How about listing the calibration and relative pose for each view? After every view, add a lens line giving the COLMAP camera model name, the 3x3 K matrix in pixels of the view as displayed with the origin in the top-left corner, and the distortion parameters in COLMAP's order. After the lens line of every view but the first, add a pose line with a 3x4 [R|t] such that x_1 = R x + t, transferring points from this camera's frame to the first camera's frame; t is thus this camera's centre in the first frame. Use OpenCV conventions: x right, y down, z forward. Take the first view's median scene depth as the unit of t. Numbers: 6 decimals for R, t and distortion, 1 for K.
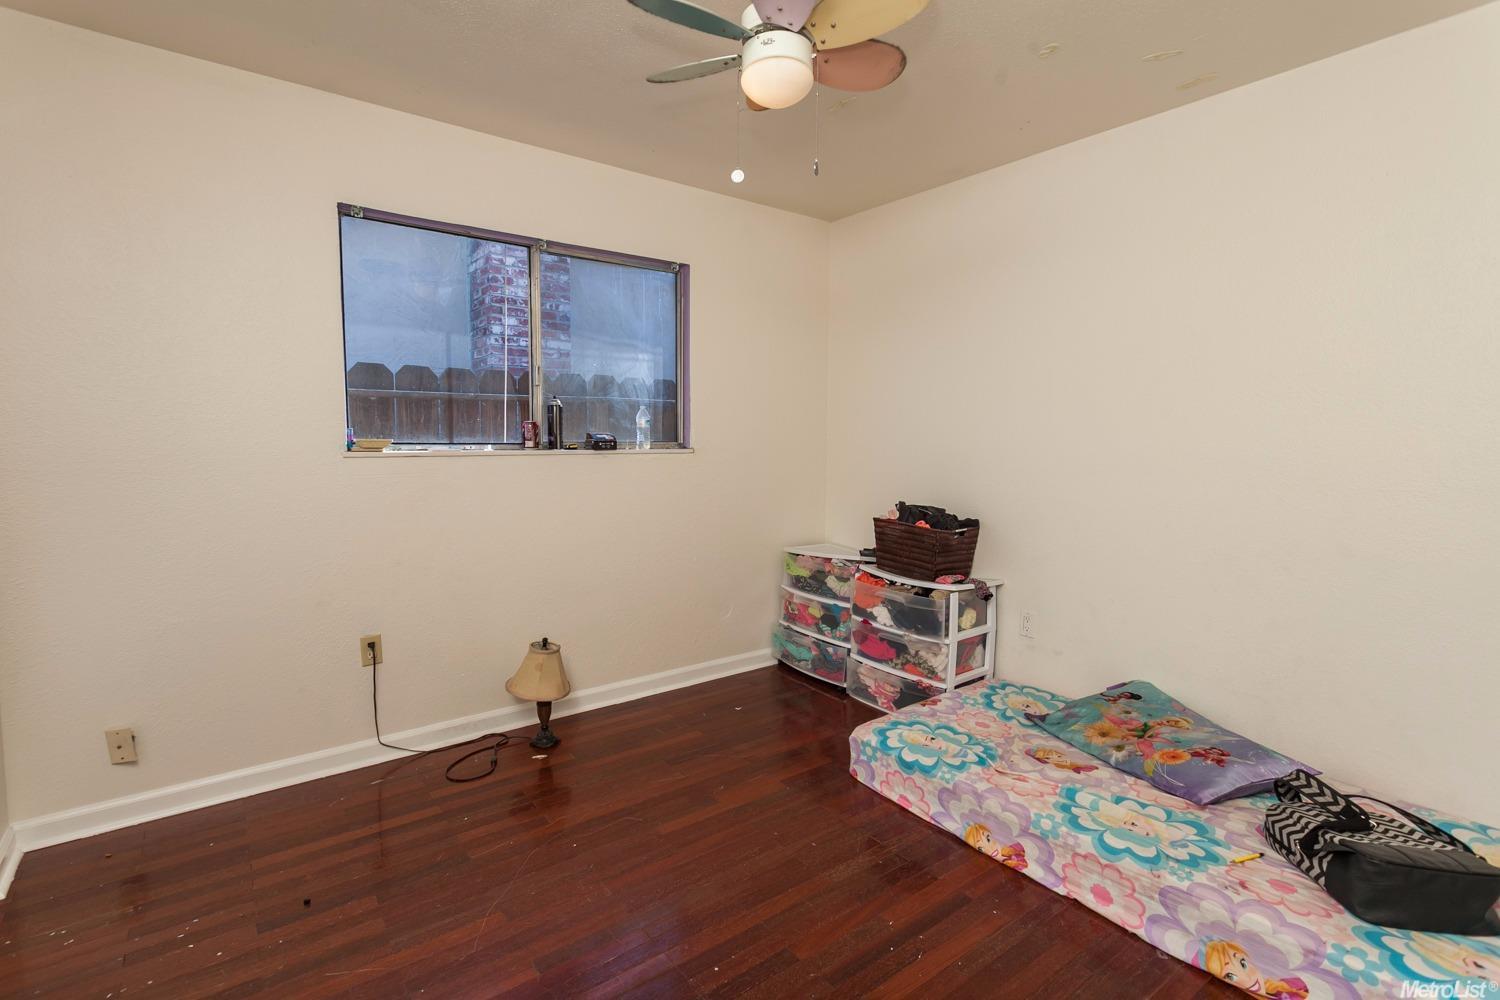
lens RADIAL K [[699.3, 0, 750.0], [0, 699.3, 500.0], [0, 0, 1]] dist [0.001090, 0.000103]
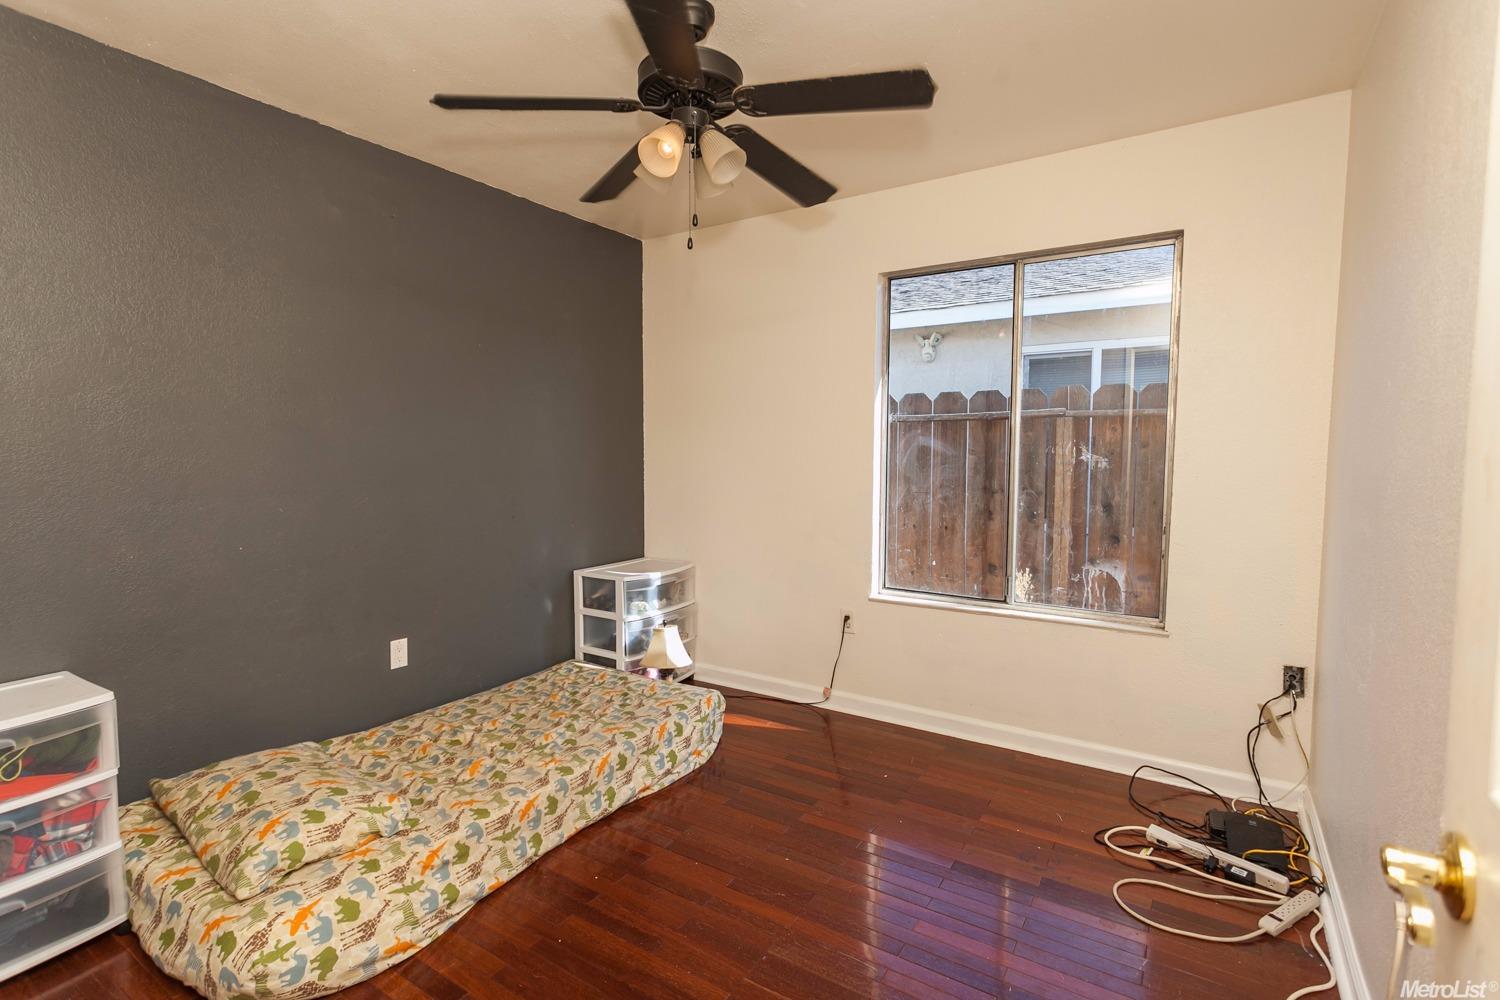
lens RADIAL K [[699.3, 0, 750.0], [0, 699.3, 500.0], [0, 0, 1]] dist [0.001090, 0.000103]
pose [[0.329191, 0.061667, -0.942247, 0.503133], [-0.067917, 0.996827, 0.041511, -0.044089], [0.941818, 0.050330, 0.332335, 0.333539]]
